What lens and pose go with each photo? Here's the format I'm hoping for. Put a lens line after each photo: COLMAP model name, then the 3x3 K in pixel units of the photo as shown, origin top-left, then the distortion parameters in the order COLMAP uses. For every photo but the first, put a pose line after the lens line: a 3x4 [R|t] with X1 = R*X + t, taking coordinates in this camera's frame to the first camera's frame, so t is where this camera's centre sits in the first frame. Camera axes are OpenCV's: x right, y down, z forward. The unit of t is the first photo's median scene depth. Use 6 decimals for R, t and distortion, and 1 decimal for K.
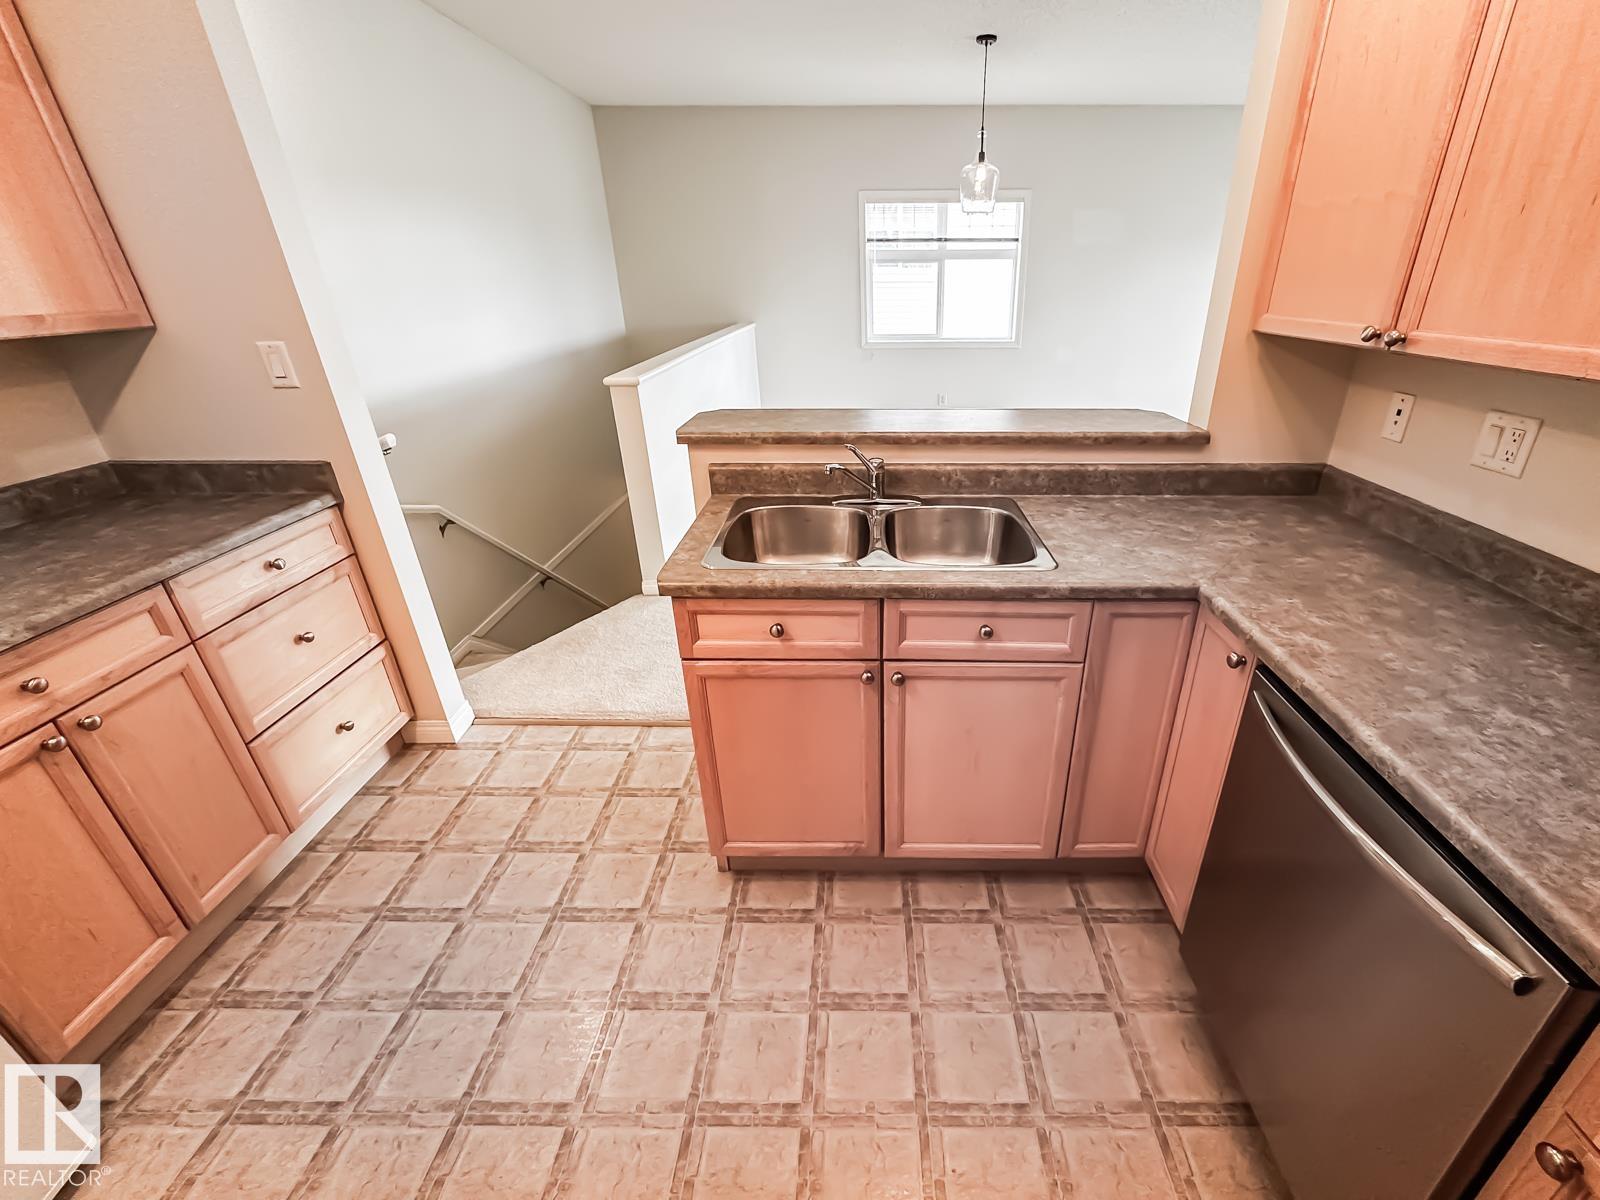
lens RADIAL K [[677.8, 0, 851.5], [0, 677.8, 581.3], [0, 0, 1]] dist [-0.001424, -0.000302]
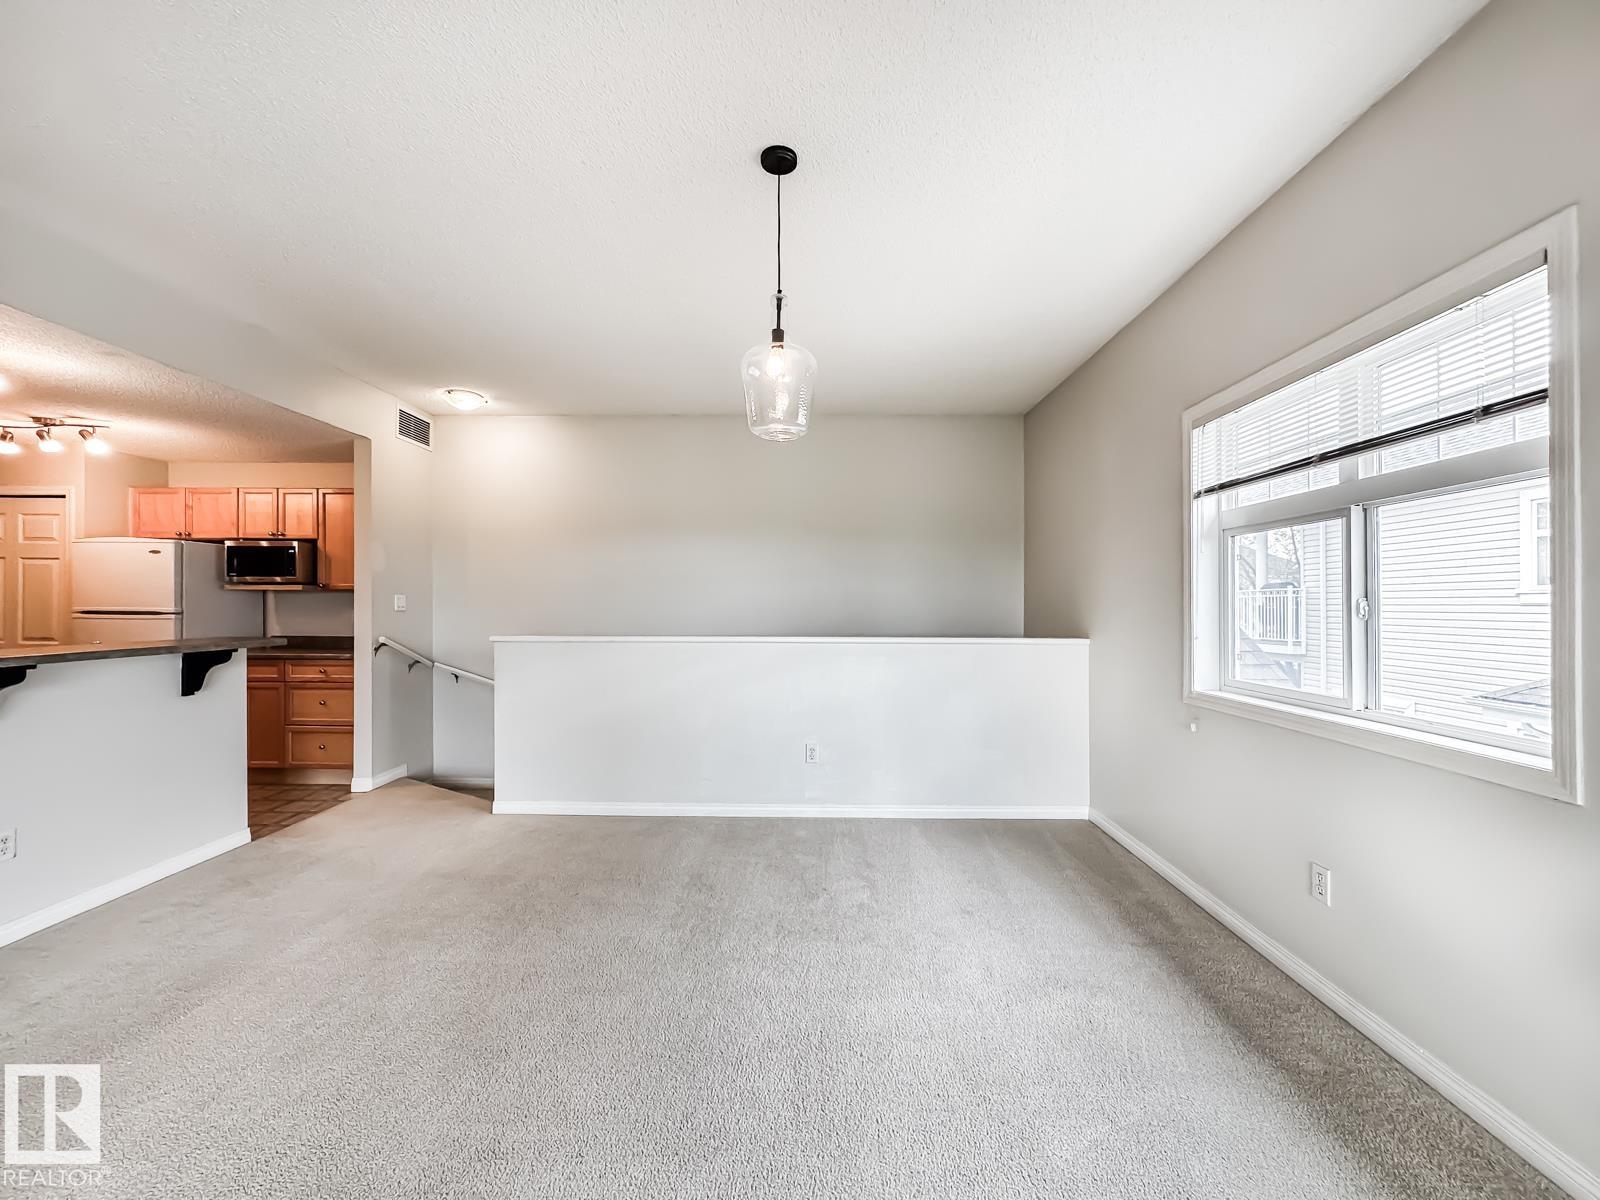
lens RADIAL K [[649.1, 0, 806.8], [0, 649.1, 600.2], [0, 0, 1]] dist [-0.002126, -0.000096]
pose [[-0.001699, 0.001344, -0.999998, 1.704537], [-0.419345, 0.907825, 0.001933, -1.103381], [0.907825, 0.419347, -0.000978, 2.701312]]
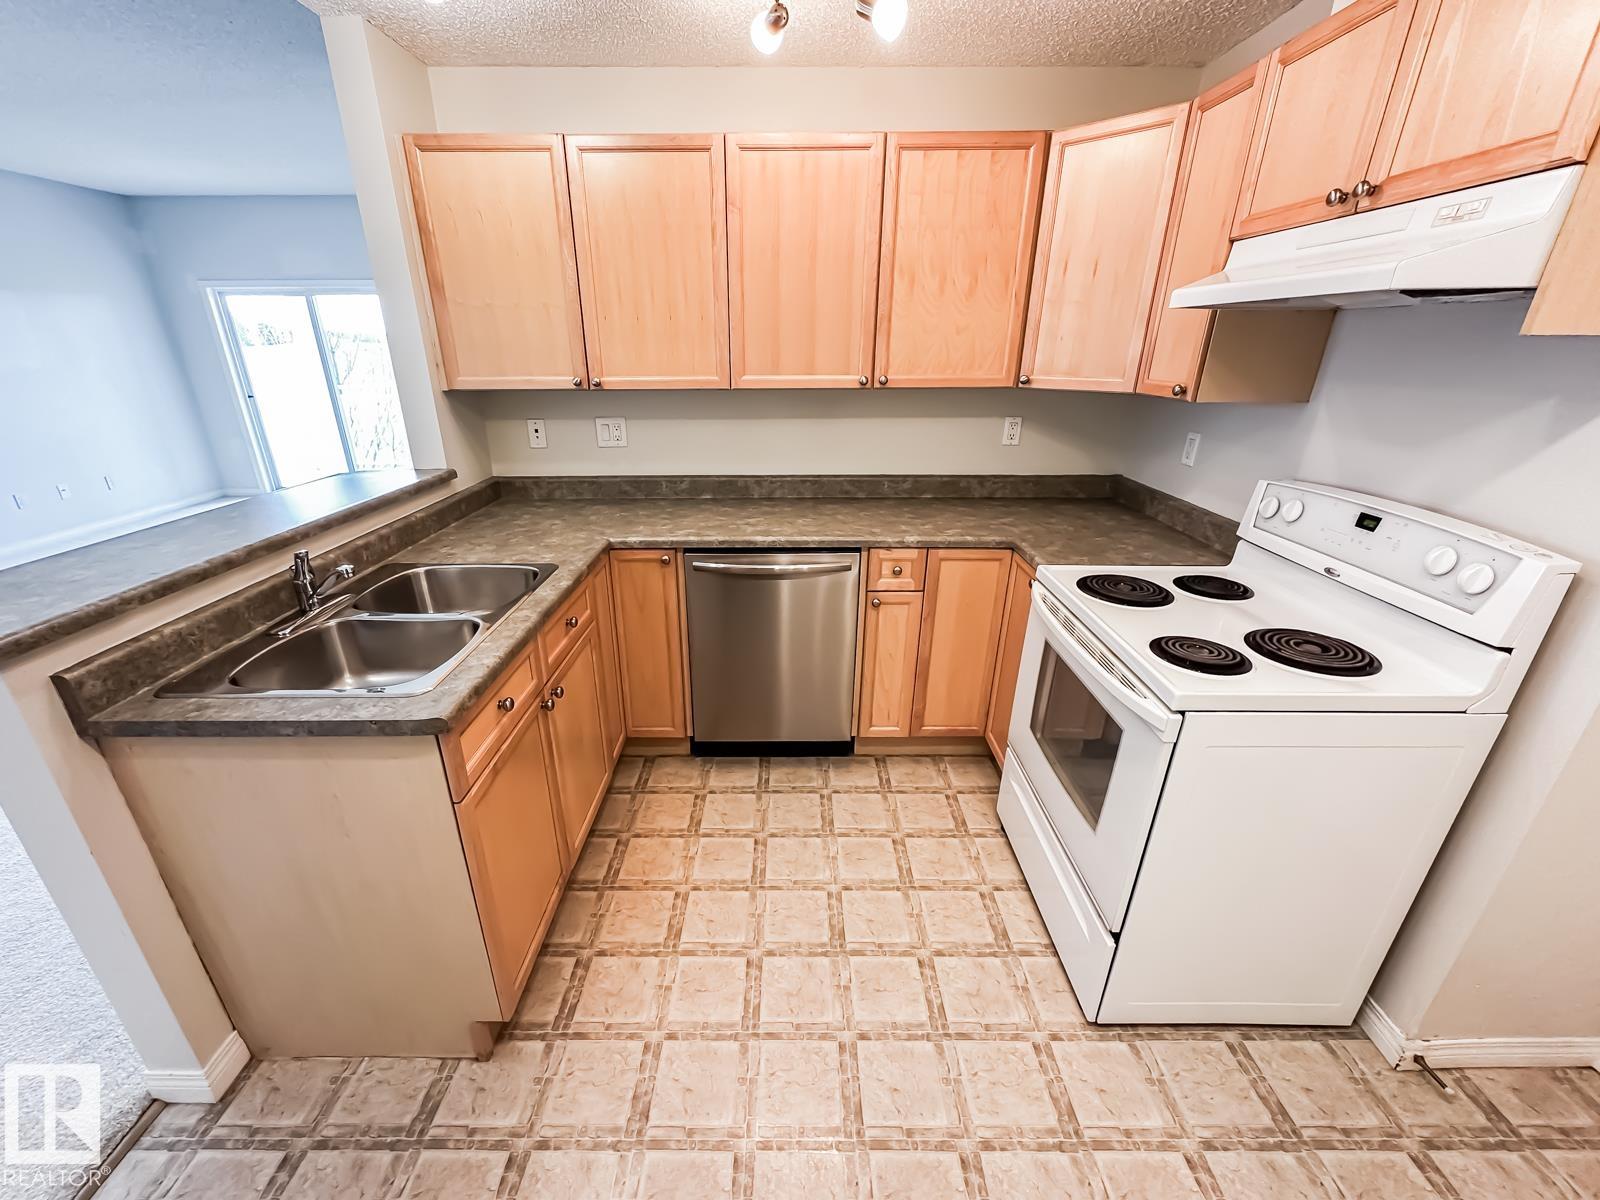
lens RADIAL K [[641.1, 0, 797.3], [0, 641.1, 614.4], [0, 0, 1]] dist [-0.001414, -0.000025]
pose [[-0.010271, -0.386154, 0.922377, -0.789987], [0.418336, 0.836163, 0.354719, -0.163531], [-0.908234, 0.389507, 0.152954, 0.363427]]
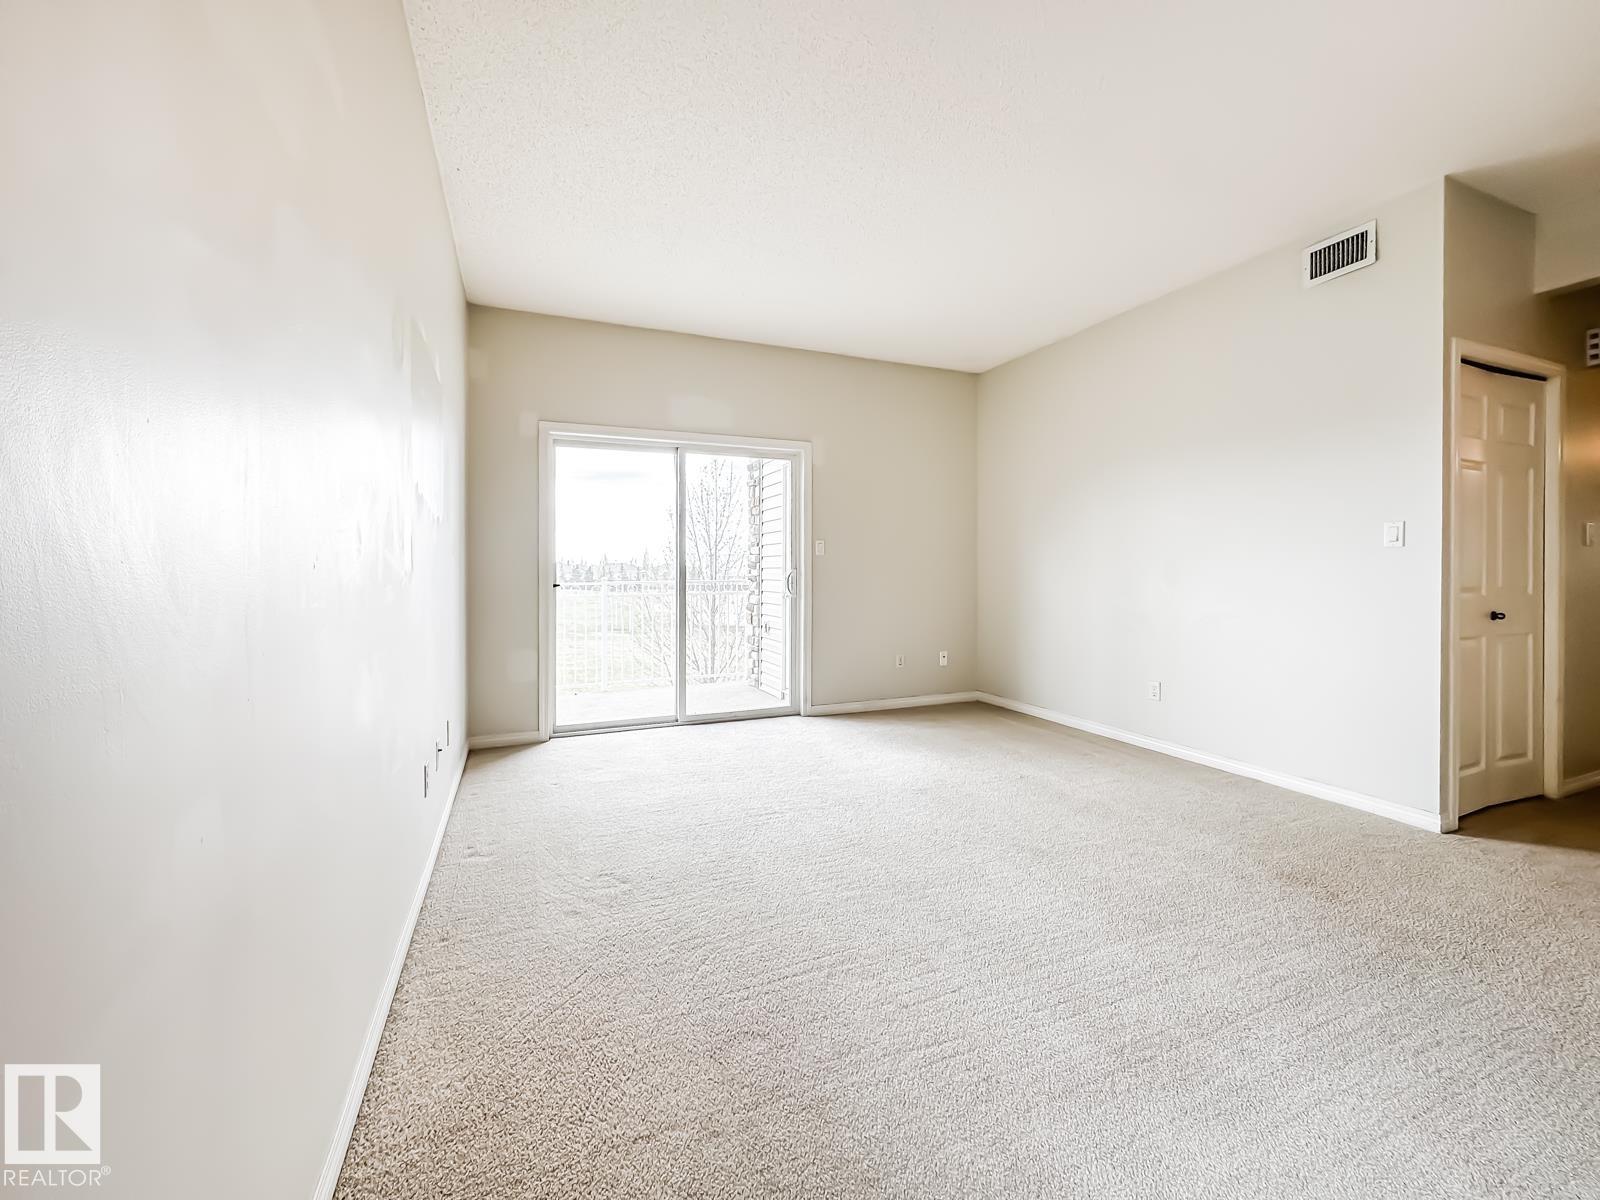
lens RADIAL K [[650.5, 0, 802.3], [0, 650.5, 571.2], [0, 0, 1]] dist [-0.001728, -0.000062]
pose [[-0.399012, 0.005566, 0.916929, 0.627715], [0.386752, 0.907702, 0.162790, -1.329840], [-0.831392, 0.419579, -0.364337, 3.441125]]
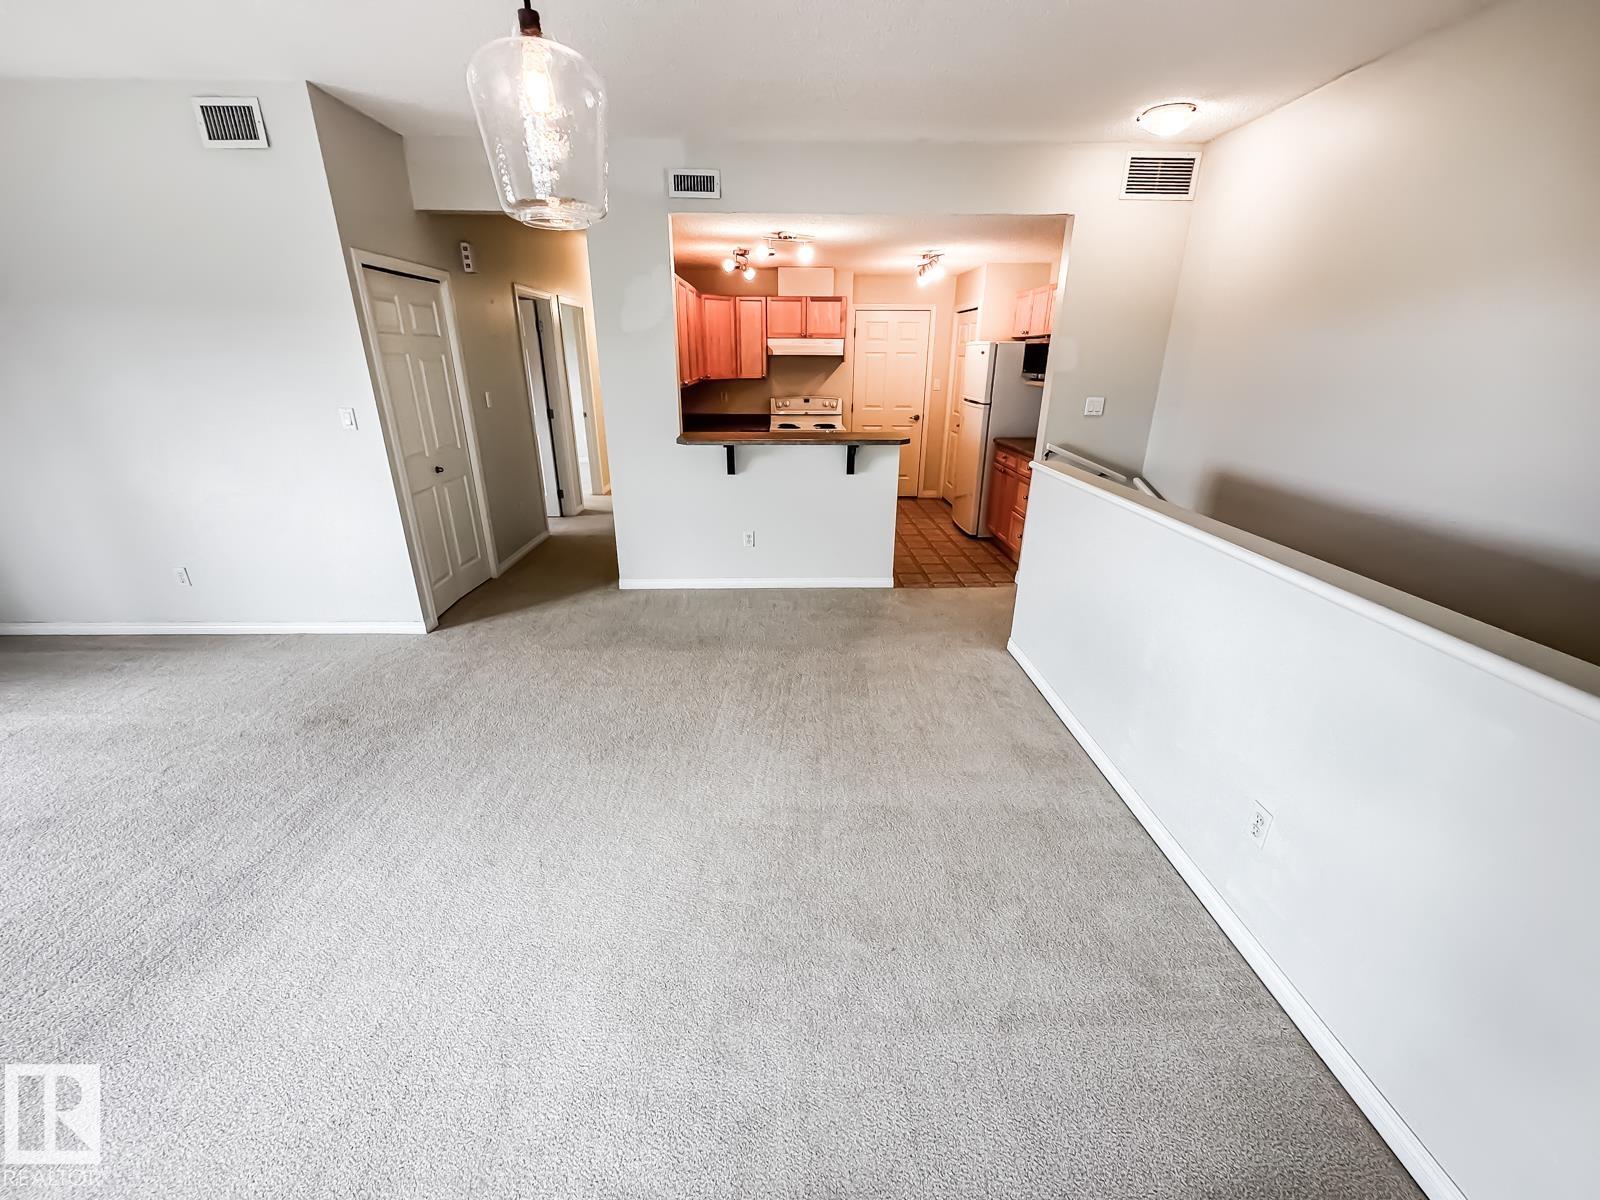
lens RADIAL K [[633.6, 0, 790.2], [0, 633.6, 602.7], [0, 0, 1]] dist [-0.001527, 0.000017]
pose [[-0.999628, 0.012179, -0.024400, 0.233413], [-0.009097, 0.694554, 0.719383, -1.590534], [0.025709, 0.719337, -0.694185, 3.356625]]
